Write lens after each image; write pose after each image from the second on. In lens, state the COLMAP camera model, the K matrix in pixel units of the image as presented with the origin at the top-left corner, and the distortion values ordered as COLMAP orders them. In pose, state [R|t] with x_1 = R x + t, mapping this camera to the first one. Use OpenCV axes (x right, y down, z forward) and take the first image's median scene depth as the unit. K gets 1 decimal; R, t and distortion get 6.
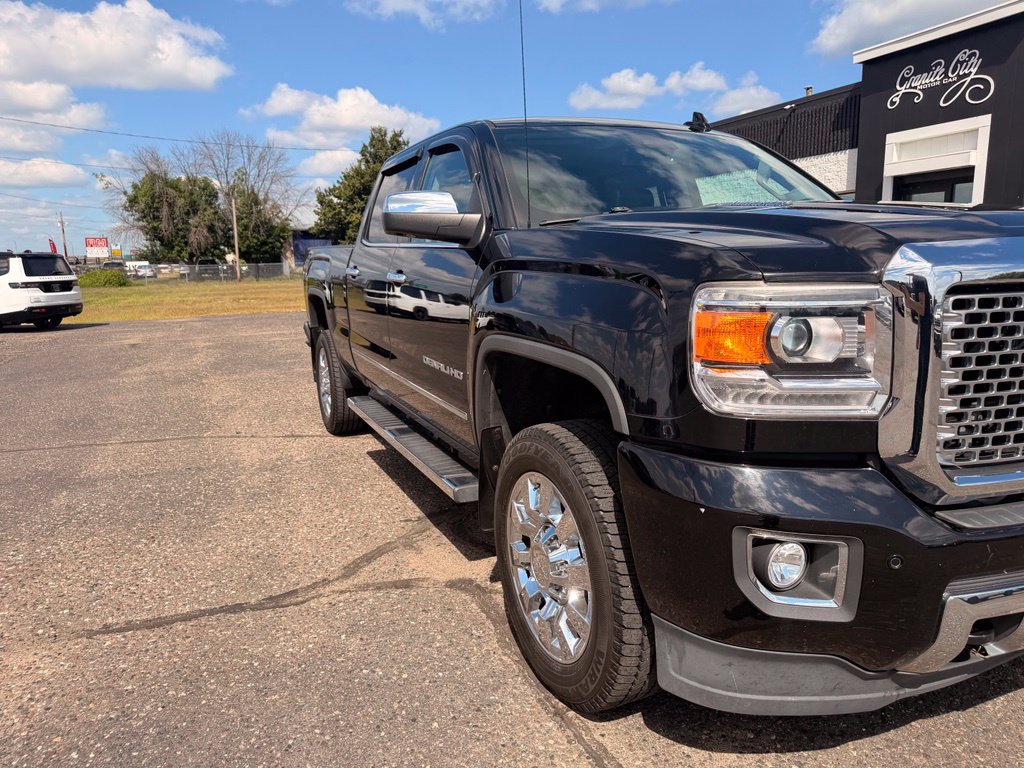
lens RADIAL K [[726.3, 0, 512.0], [0, 726.3, 384.0], [0, 0, 1]] dist [0.001967, -0.005815]
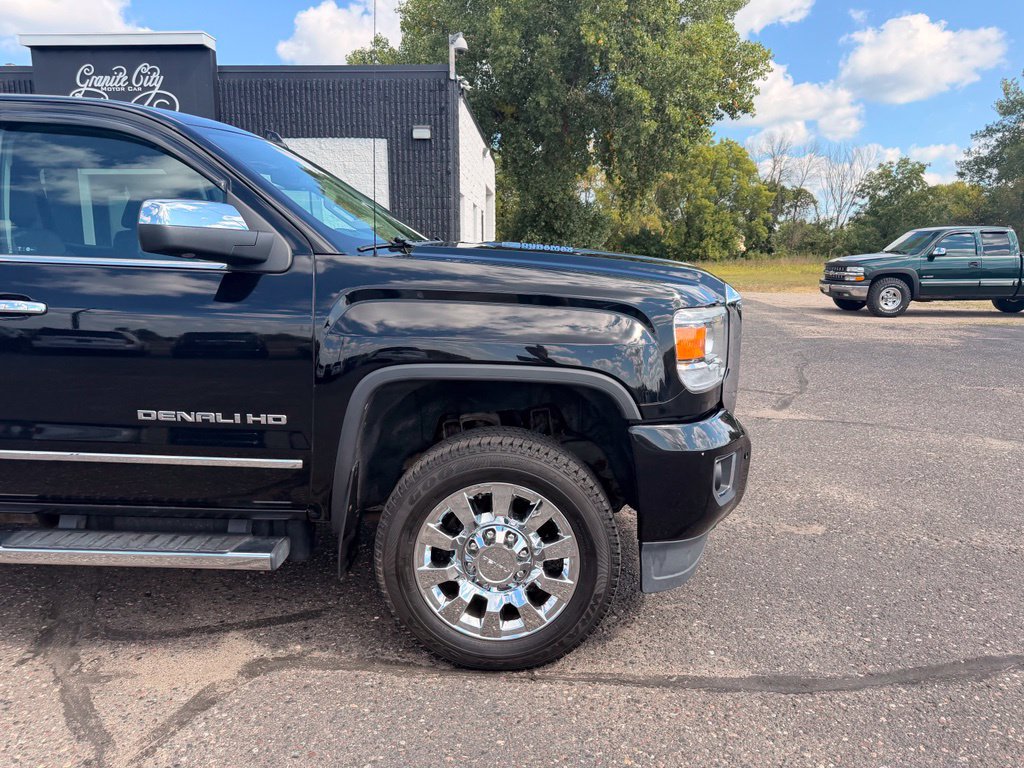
lens RADIAL K [[731.8, 0, 513.7], [0, 731.8, 385.6], [0, 0, 1]] dist [-0.000440, -0.005312]
pose [[0.439201, -0.142254, 0.887055, -0.148735], [0.135574, 0.986571, 0.091088, -0.019567], [-0.888101, 0.080256, 0.452589, 0.073648]]
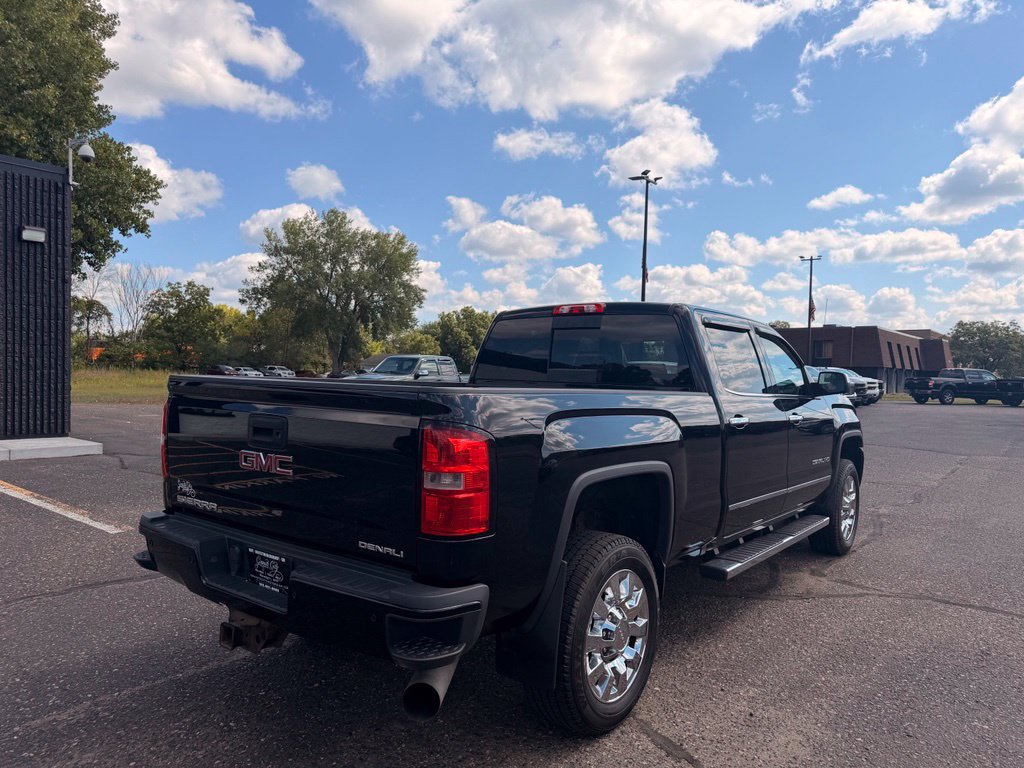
lens RADIAL K [[739.2, 0, 512.0], [0, 739.2, 384.0], [0, 0, 1]] dist [-0.006107, -0.003730]
pose [[-0.485169, -0.005887, 0.874400, -0.315134], [0.130618, 0.988270, 0.079128, -0.109972], [-0.864609, 0.152603, -0.478709, 0.584592]]
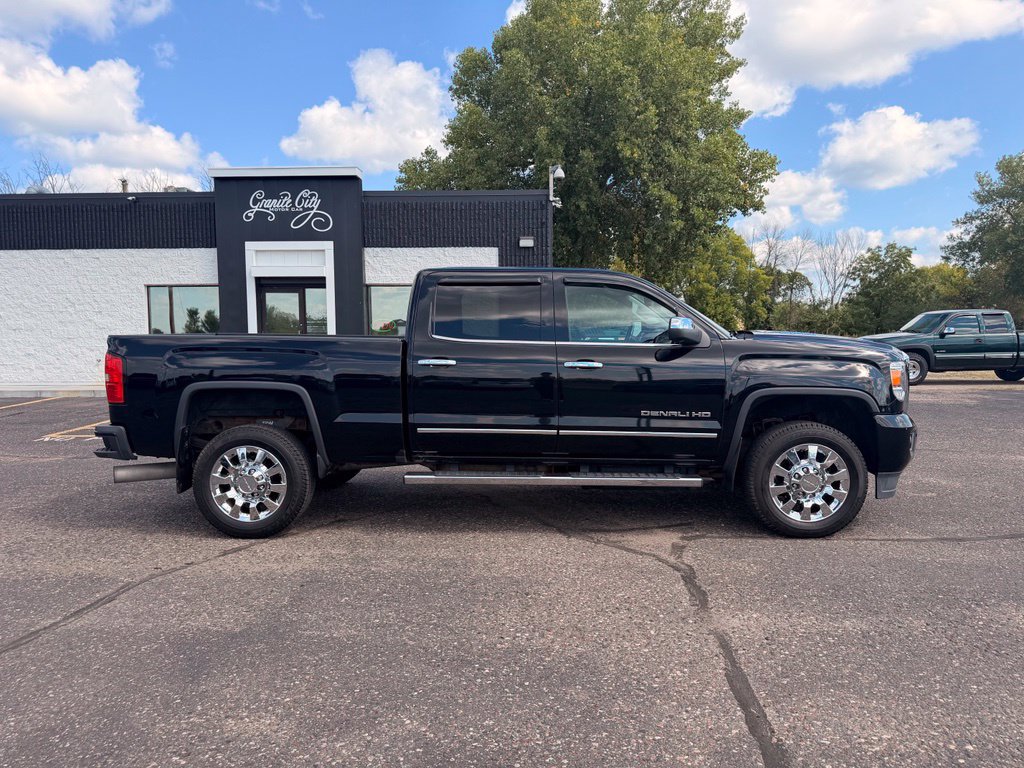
lens RADIAL K [[717.5, 0, 506.9], [0, 717.5, 394.9], [0, 0, 1]] dist [0.073099, -0.089764]
pose [[0.439890, -0.061388, 0.895951, -0.413785], [0.145601, 0.989336, -0.003701, -0.028514], [-0.886170, 0.132079, 0.444137, 0.129232]]
